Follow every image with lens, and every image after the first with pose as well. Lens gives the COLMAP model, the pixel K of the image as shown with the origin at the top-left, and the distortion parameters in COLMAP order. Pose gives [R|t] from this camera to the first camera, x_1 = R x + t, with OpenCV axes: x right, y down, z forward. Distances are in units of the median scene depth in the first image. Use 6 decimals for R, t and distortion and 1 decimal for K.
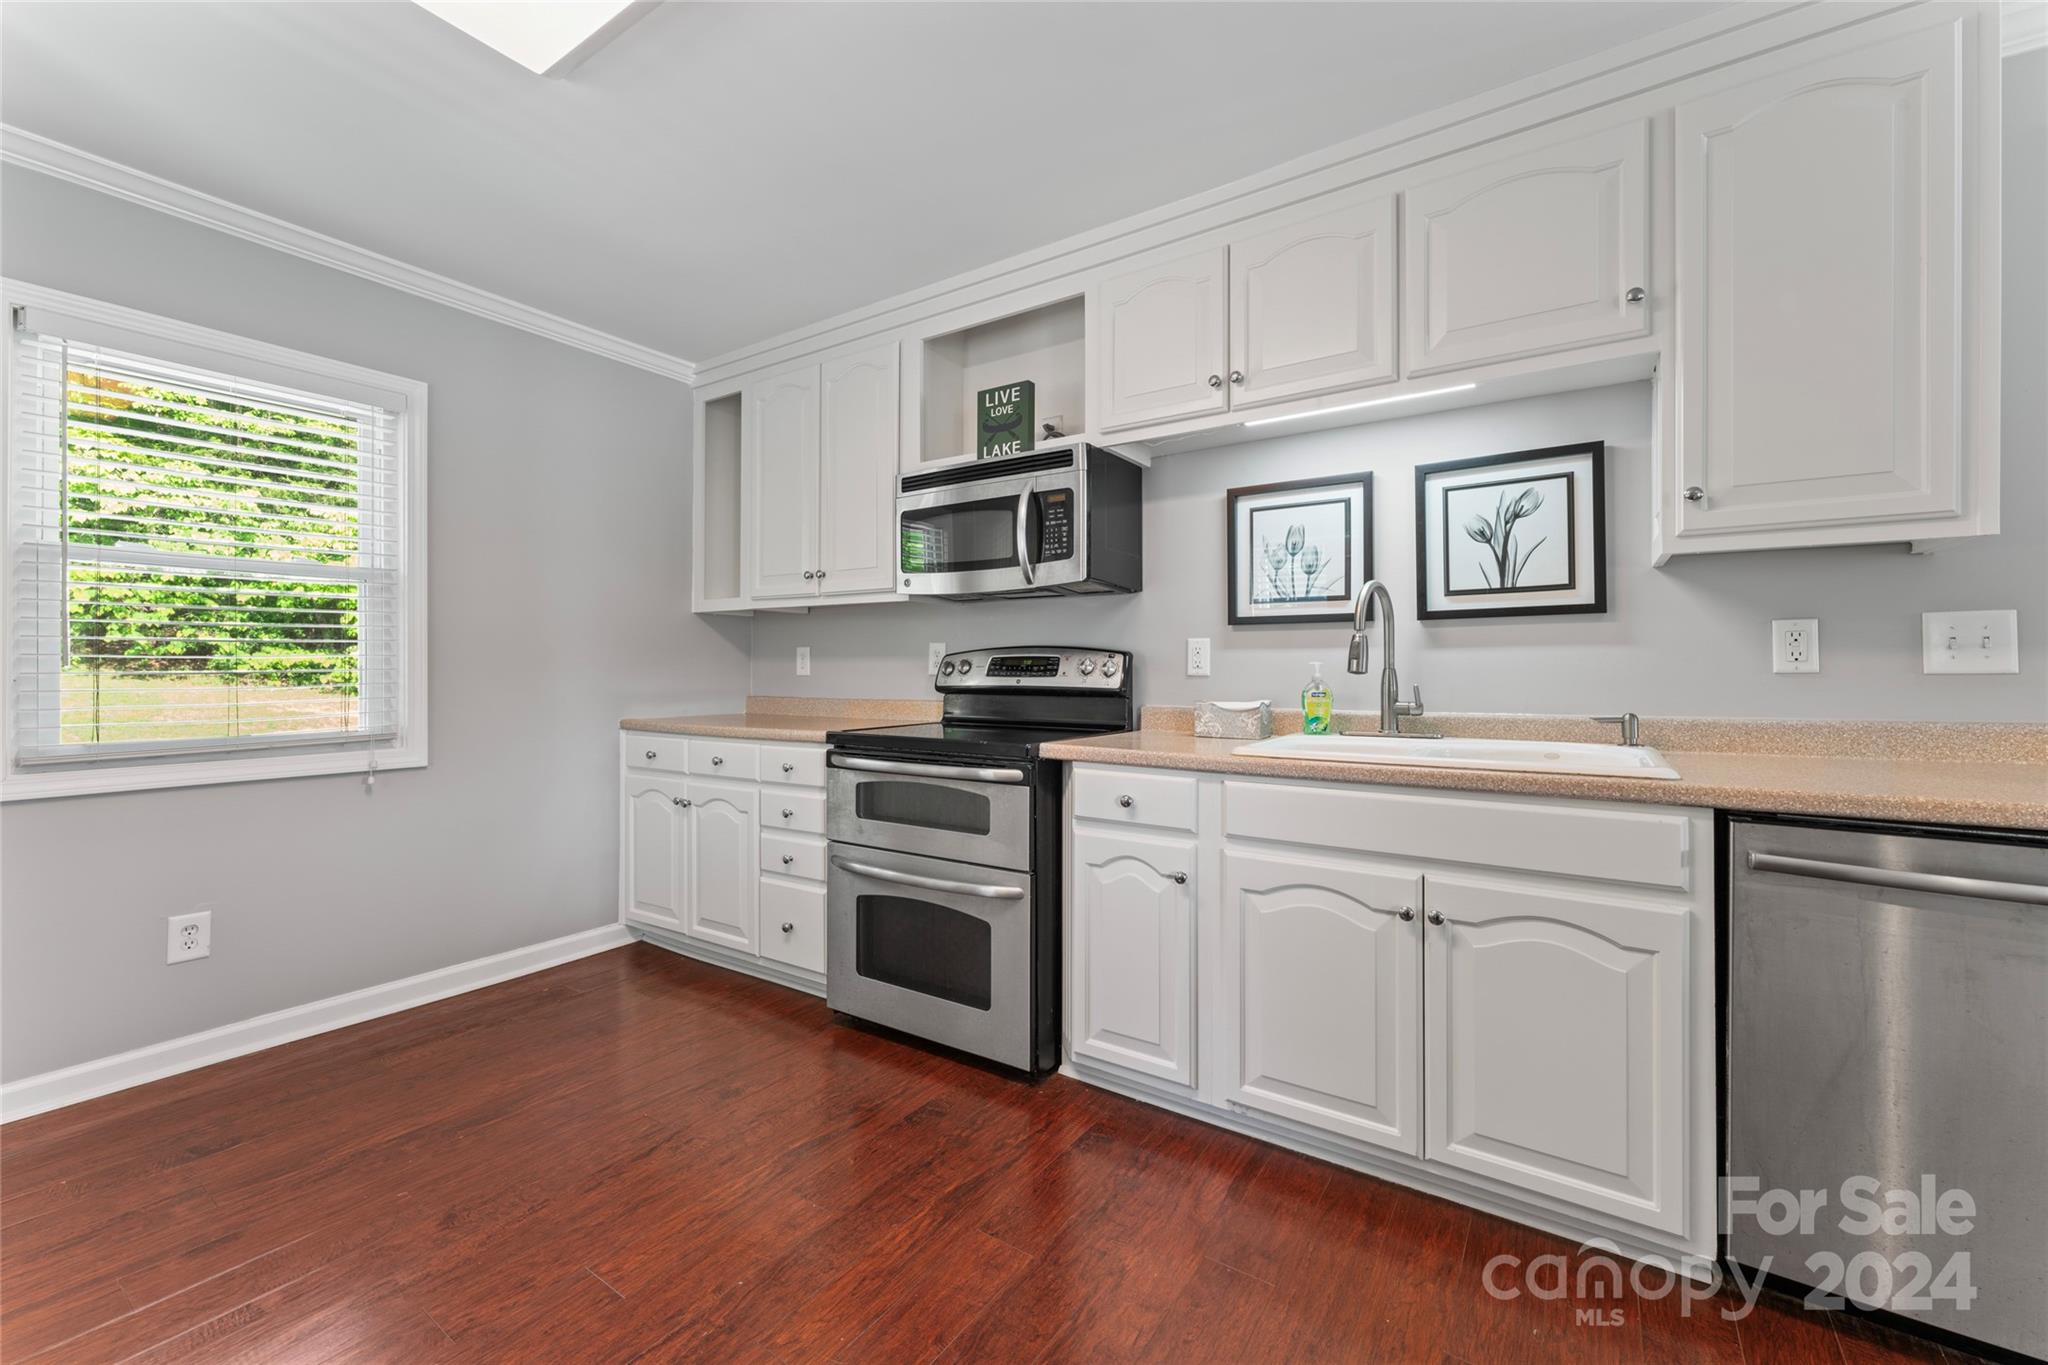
lens RADIAL K [[821.0, 0, 1021.6], [0, 821.0, 666.1], [0, 0, 1]] dist [0.000164, -0.000129]
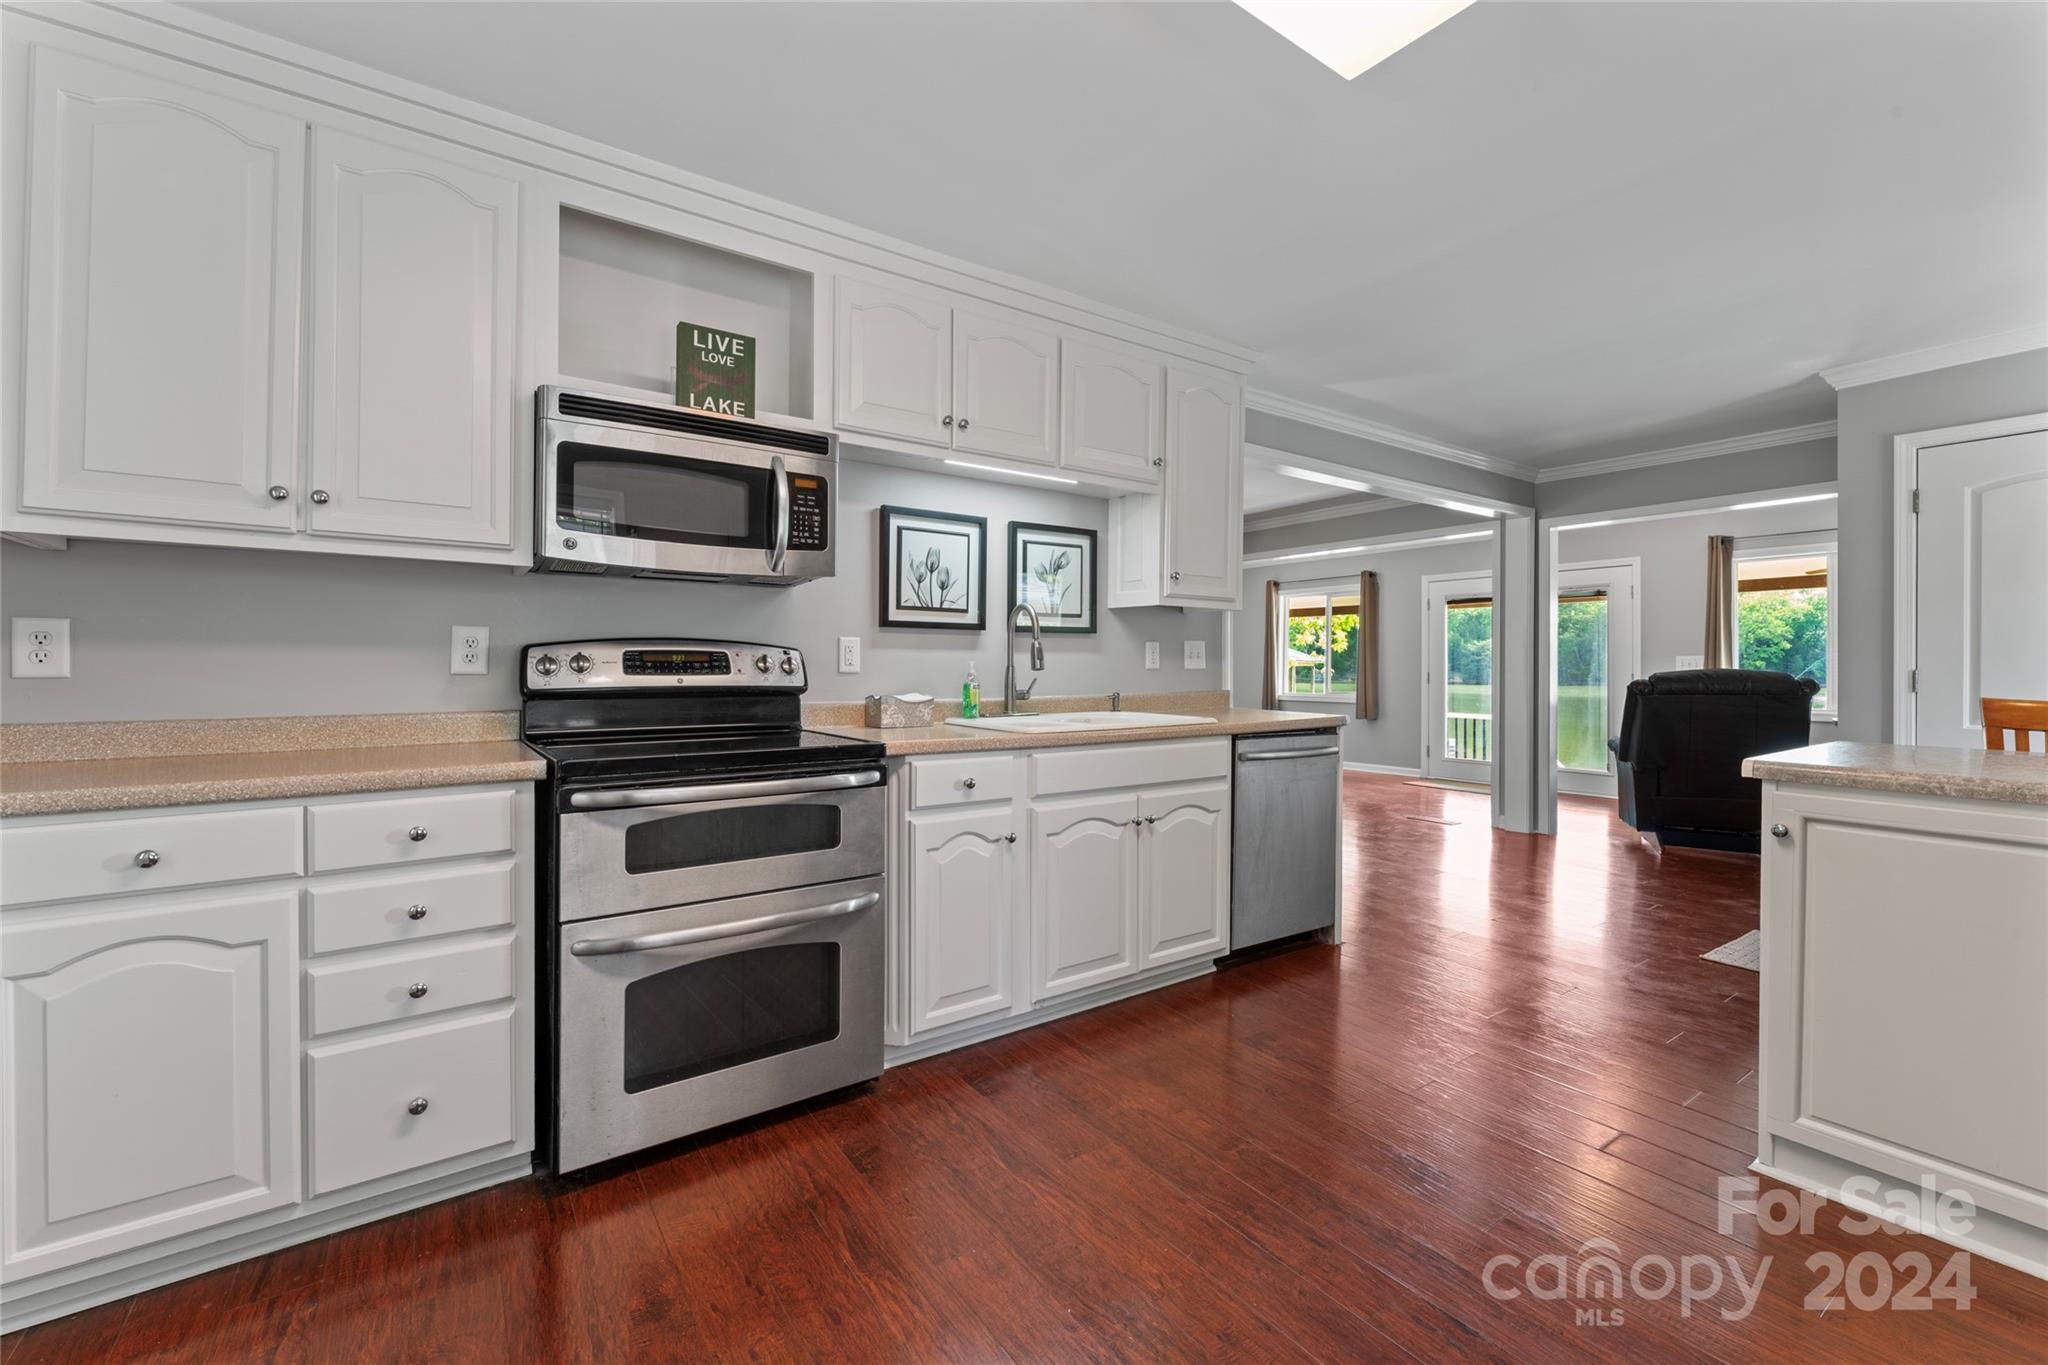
lens RADIAL K [[821.0, 0, 1005.1], [0, 821.0, 667.8], [0, 0, 1]] dist [0.000164, -0.000129]
pose [[0.378178, -0.000762, 0.925732, -0.750580], [-0.006519, 0.999973, 0.003487, 0.000998], [-0.925710, -0.007353, 0.378163, 0.440630]]
